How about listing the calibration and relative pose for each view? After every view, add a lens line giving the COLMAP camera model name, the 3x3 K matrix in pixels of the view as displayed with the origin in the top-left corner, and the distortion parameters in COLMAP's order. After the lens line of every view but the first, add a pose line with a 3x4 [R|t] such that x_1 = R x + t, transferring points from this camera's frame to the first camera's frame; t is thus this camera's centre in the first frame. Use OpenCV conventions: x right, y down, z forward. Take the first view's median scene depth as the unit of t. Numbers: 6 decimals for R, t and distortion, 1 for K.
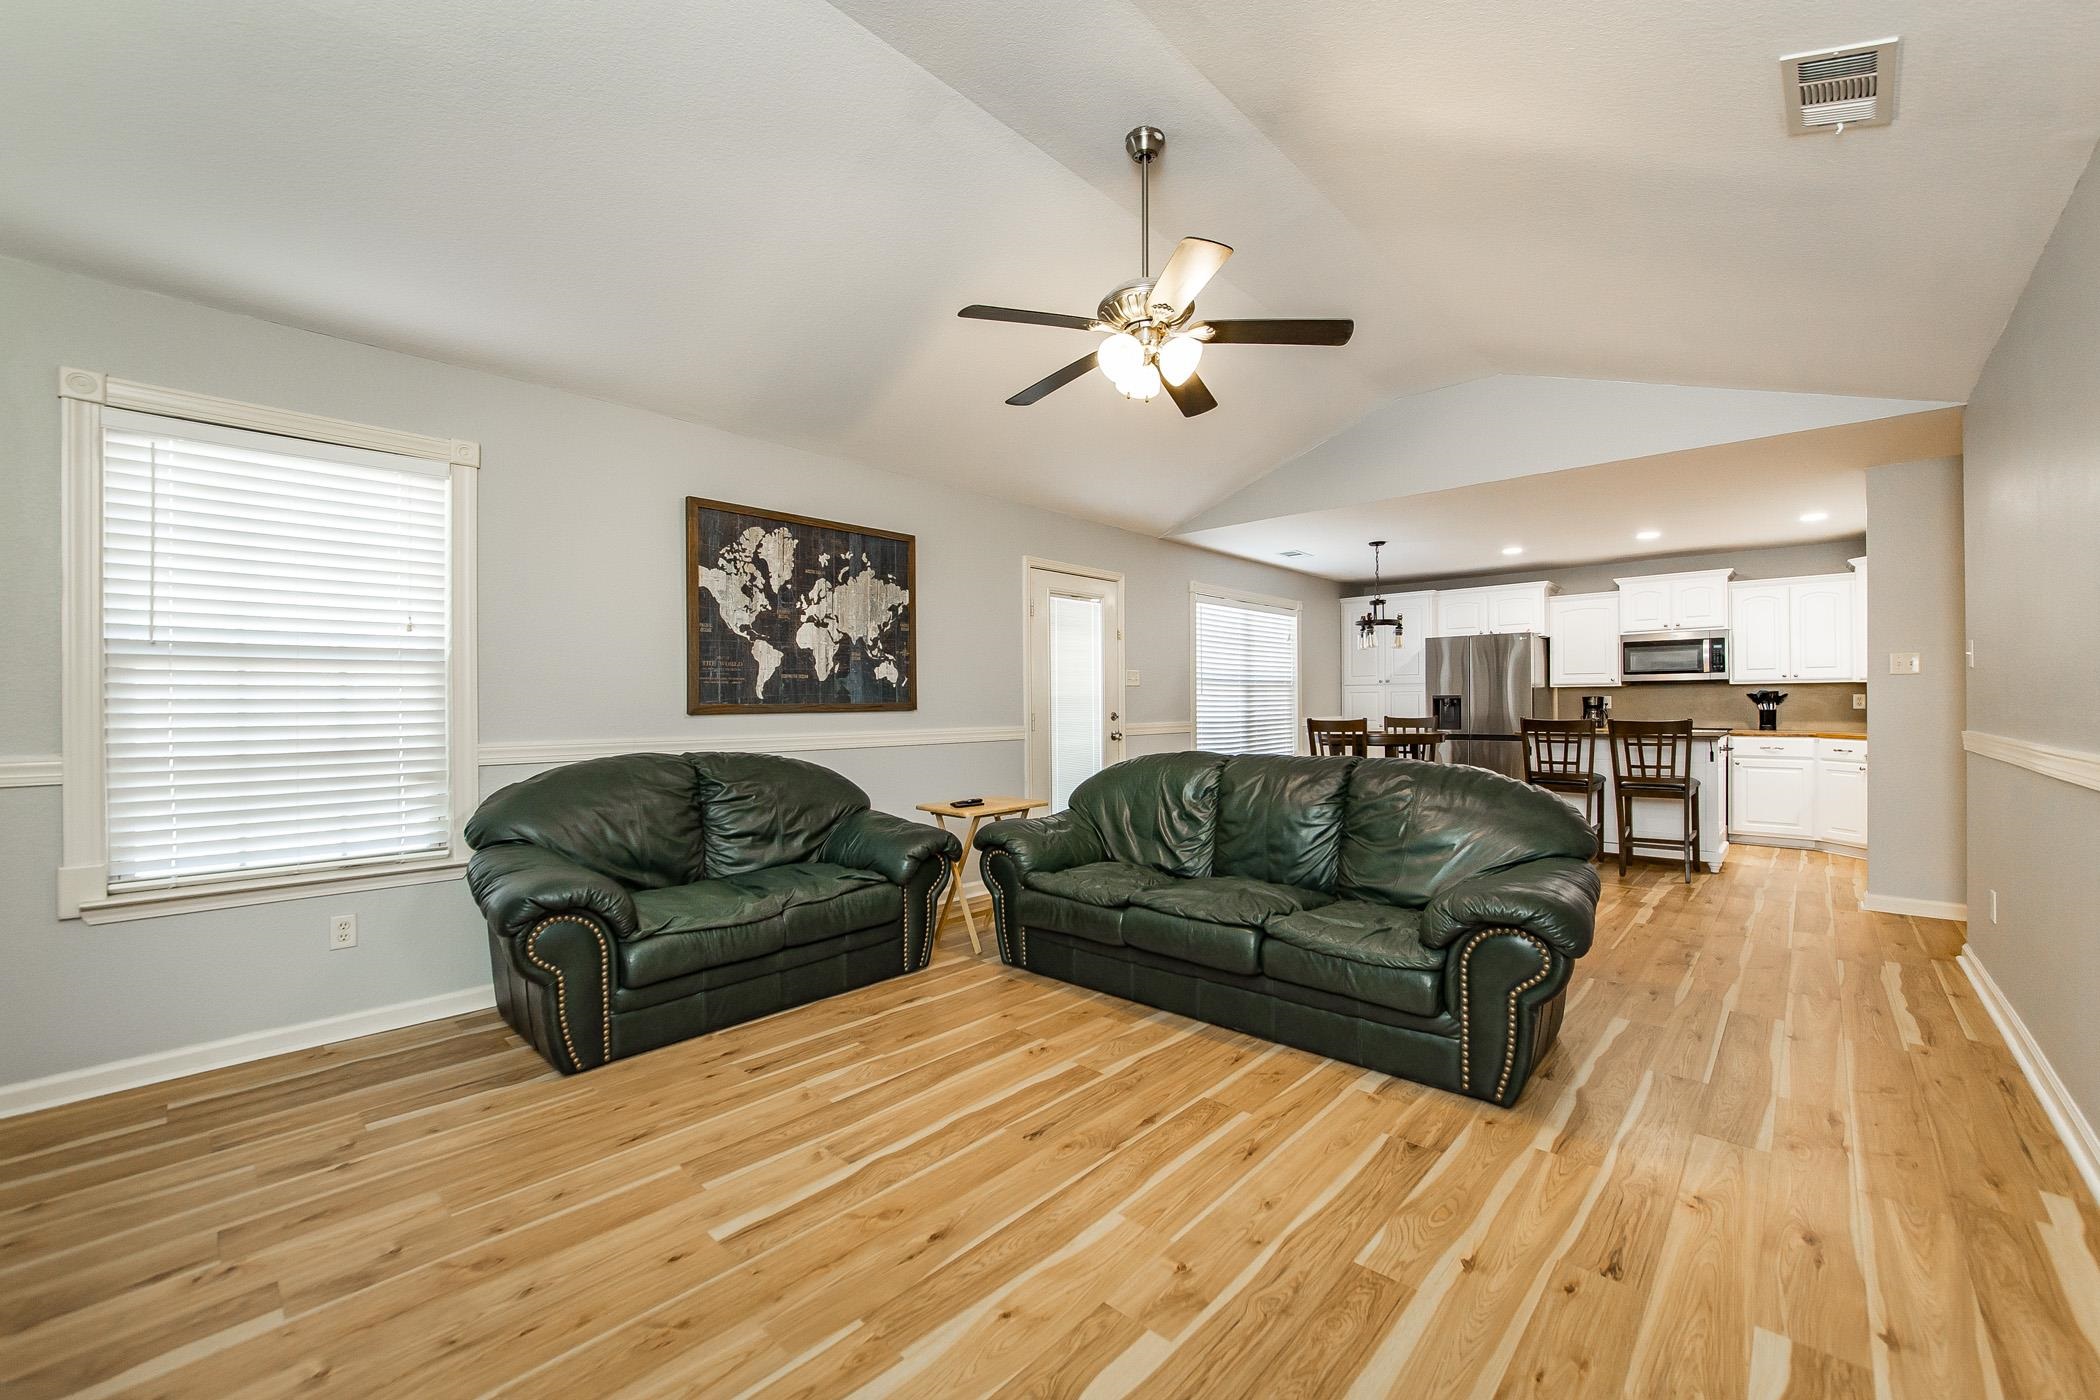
lens RADIAL K [[828.6, 0, 1036.9], [0, 828.6, 704.3], [0, 0, 1]] dist [-0.010402, -0.000240]
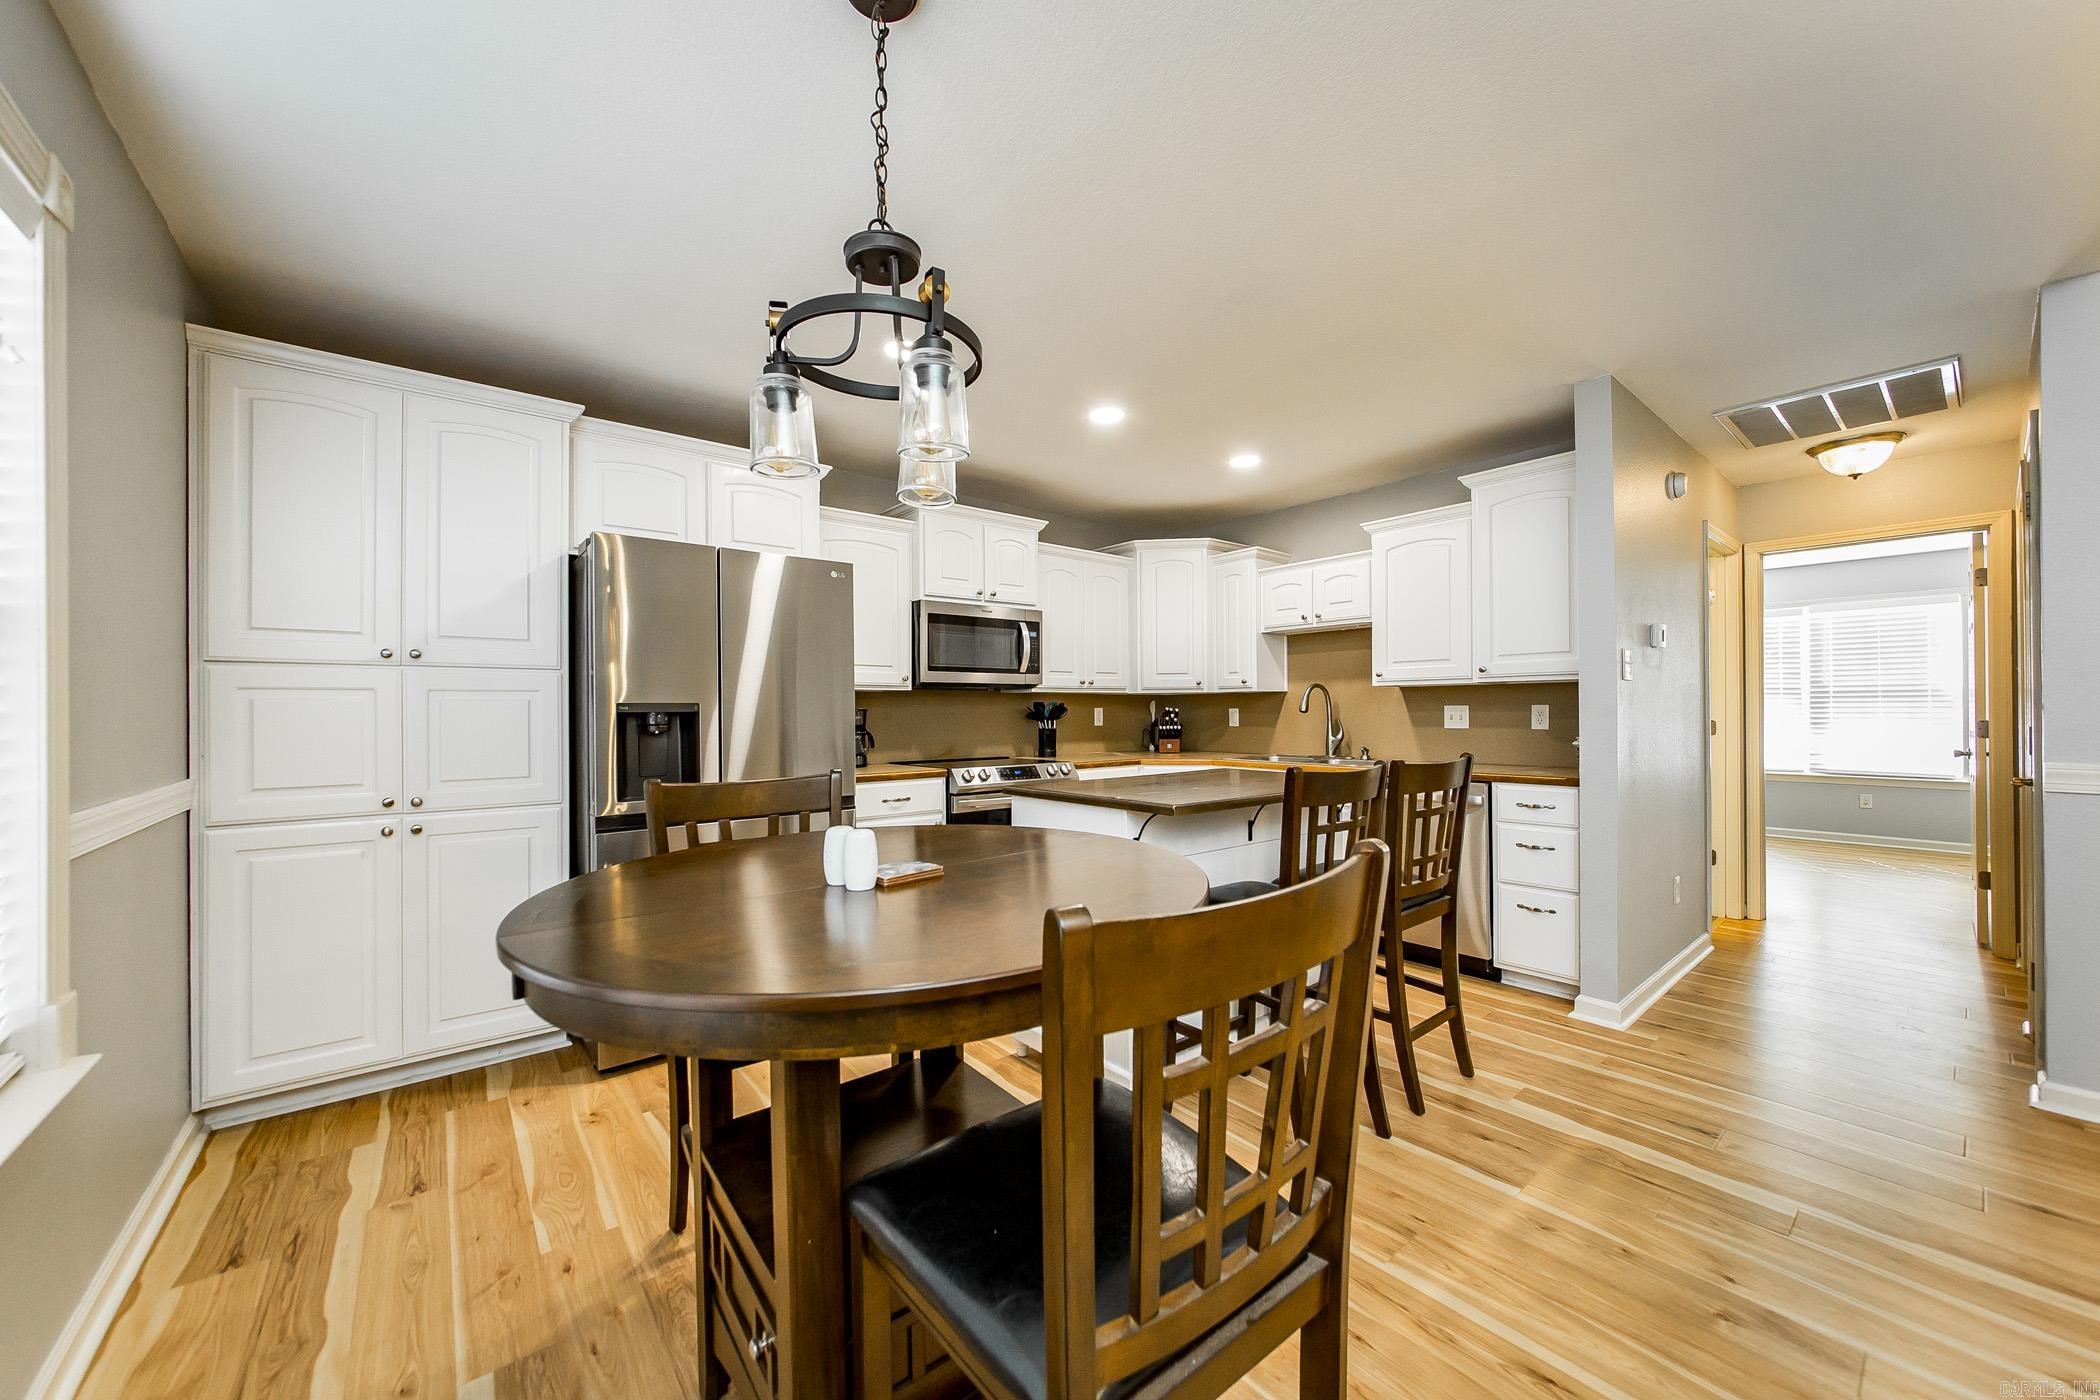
lens RADIAL K [[764.4, 0, 1044.5], [0, 764.4, 705.2], [0, 0, 1]] dist [-0.009086, -0.000174]
pose [[0.132929, 0.011821, 0.991055, 0.374085], [0.006648, 0.999896, -0.012818, -0.009386], [-0.991103, 0.008292, 0.132836, 1.553566]]
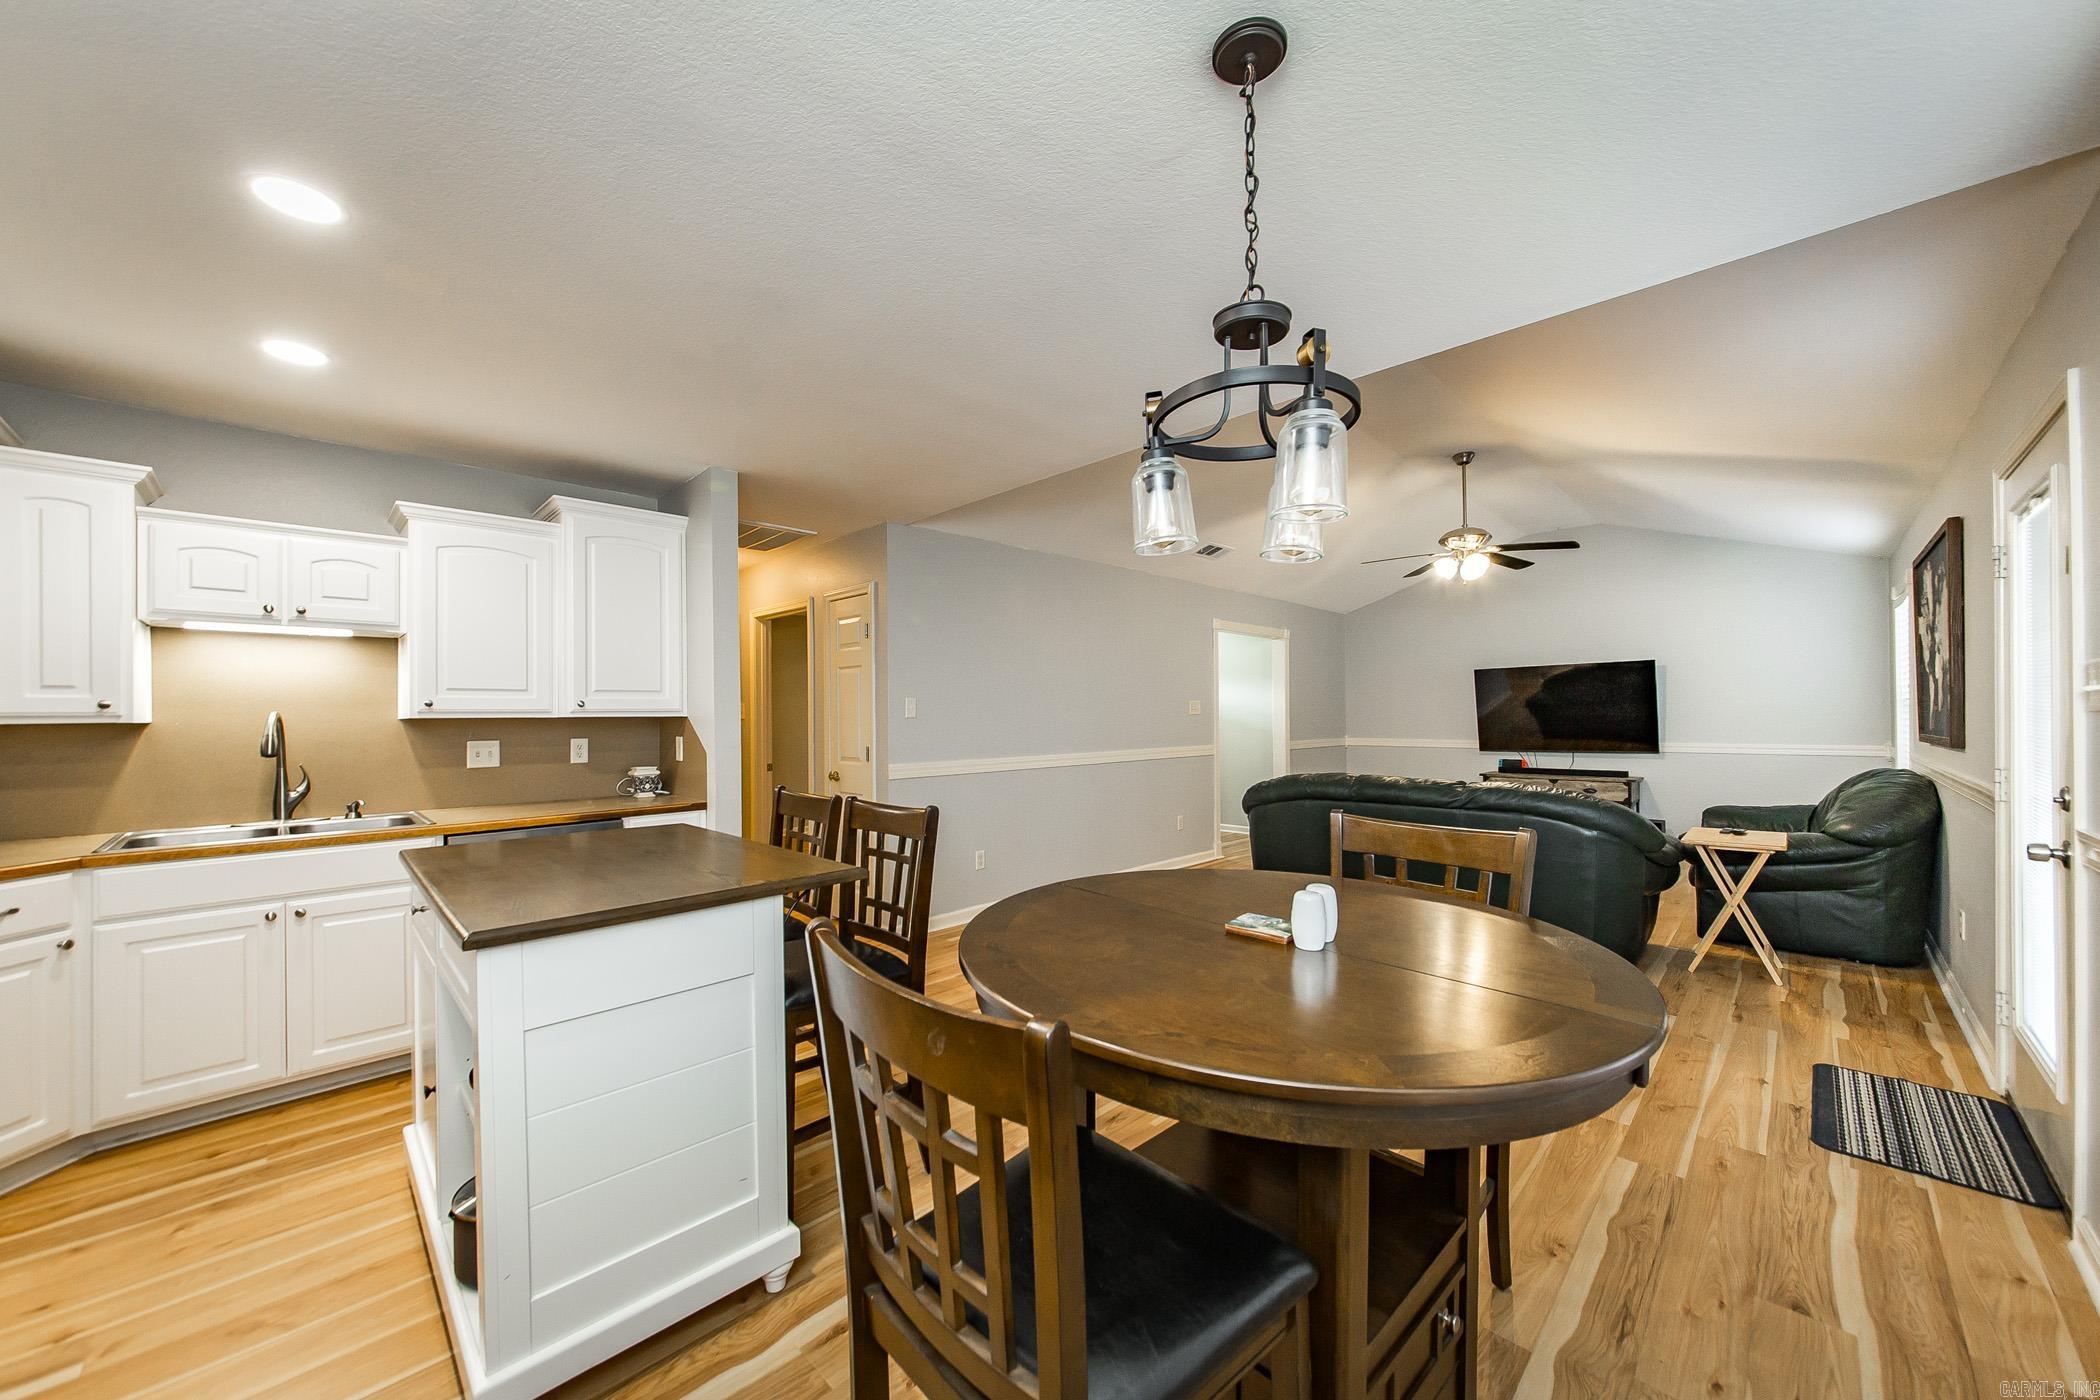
lens RADIAL K [[764.4, 0, 1044.5], [0, 764.4, 705.2], [0, 0, 1]] dist [-0.009086, -0.000174]
pose [[-0.999356, 0.012412, 0.033662, 0.757566], [0.011945, 0.999830, -0.014023, -0.038388], [-0.033831, -0.013612, -0.999335, 1.992894]]
